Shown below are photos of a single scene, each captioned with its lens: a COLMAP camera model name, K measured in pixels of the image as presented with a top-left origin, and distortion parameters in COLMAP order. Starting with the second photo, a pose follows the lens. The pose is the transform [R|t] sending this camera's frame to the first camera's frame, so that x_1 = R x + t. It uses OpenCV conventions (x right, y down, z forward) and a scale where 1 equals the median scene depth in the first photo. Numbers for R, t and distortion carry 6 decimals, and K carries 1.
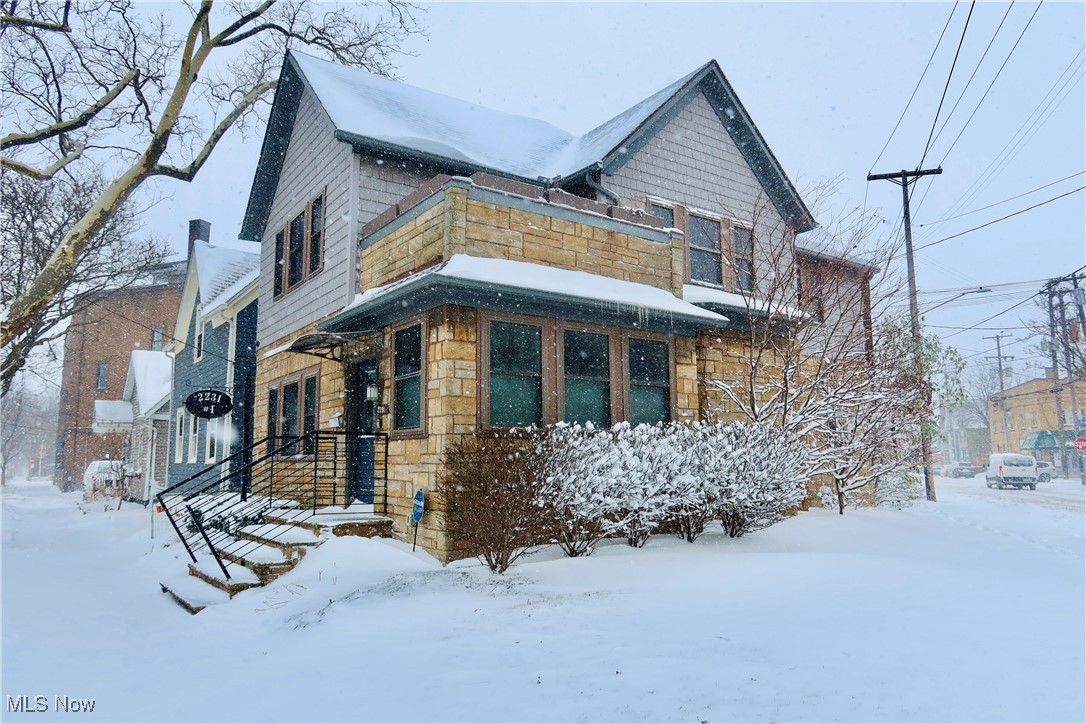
lens RADIAL K [[715.5, 0, 543.0], [0, 715.5, 362.0], [0, 0, 1]] dist [-0.002403, -0.000550]
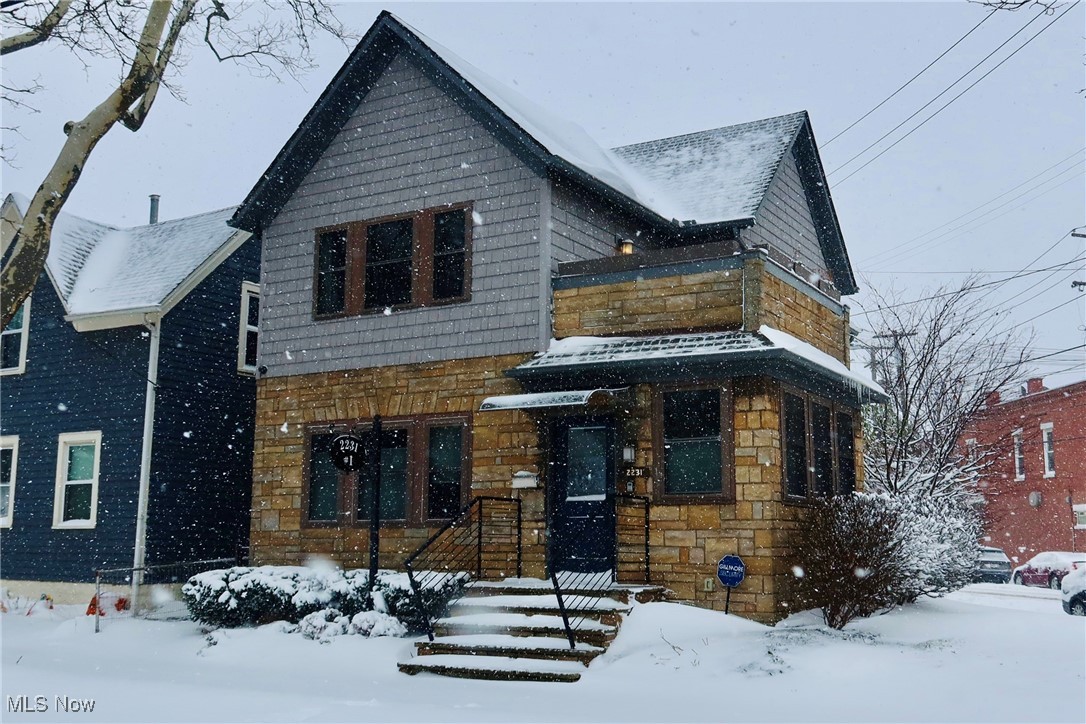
lens RADIAL K [[1168.2, 0, 544.4], [0, 1168.2, 318.0], [0, 0, 1]] dist [-0.039674, -0.008139]
pose [[0.902456, 0.091685, 0.420911, -1.021388], [-0.067759, 0.995137, -0.071486, -0.018538], [-0.425419, 0.035992, 0.904281, -0.364256]]
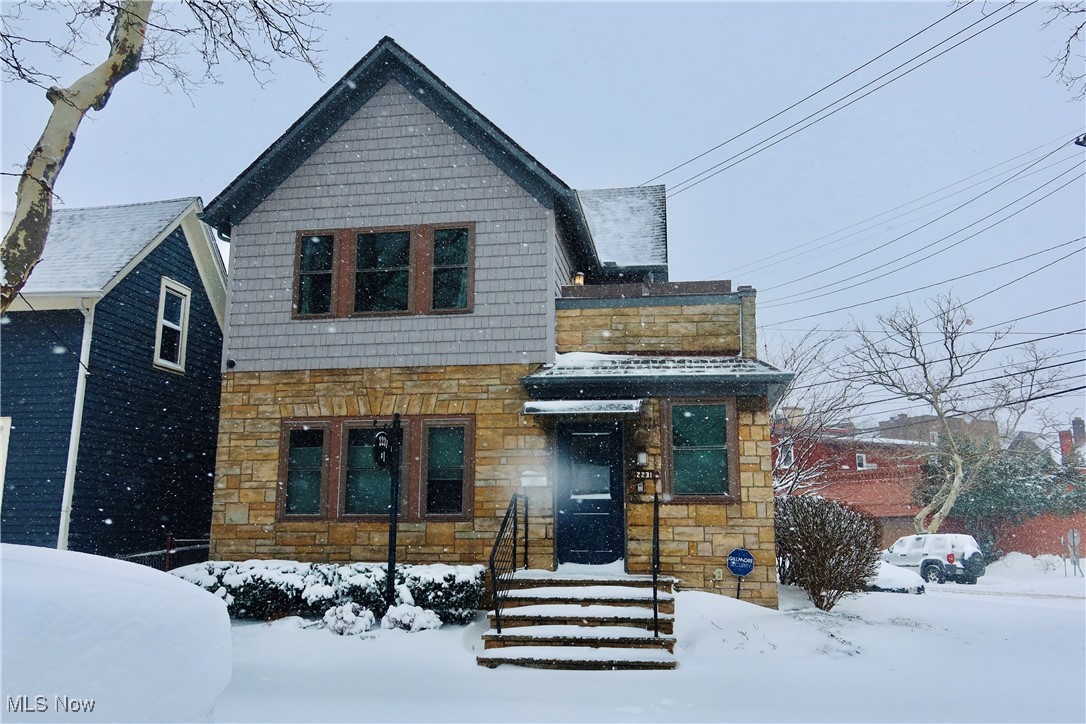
lens RADIAL K [[917.8, 0, 543.5], [0, 917.8, 328.7], [0, 0, 1]] dist [0.000687, -0.000408]
pose [[0.686846, 0.167906, 0.707142, -1.368394], [-0.108624, 0.985736, -0.128550, 0.045137], [-0.718640, 0.011482, 0.695287, 0.148207]]
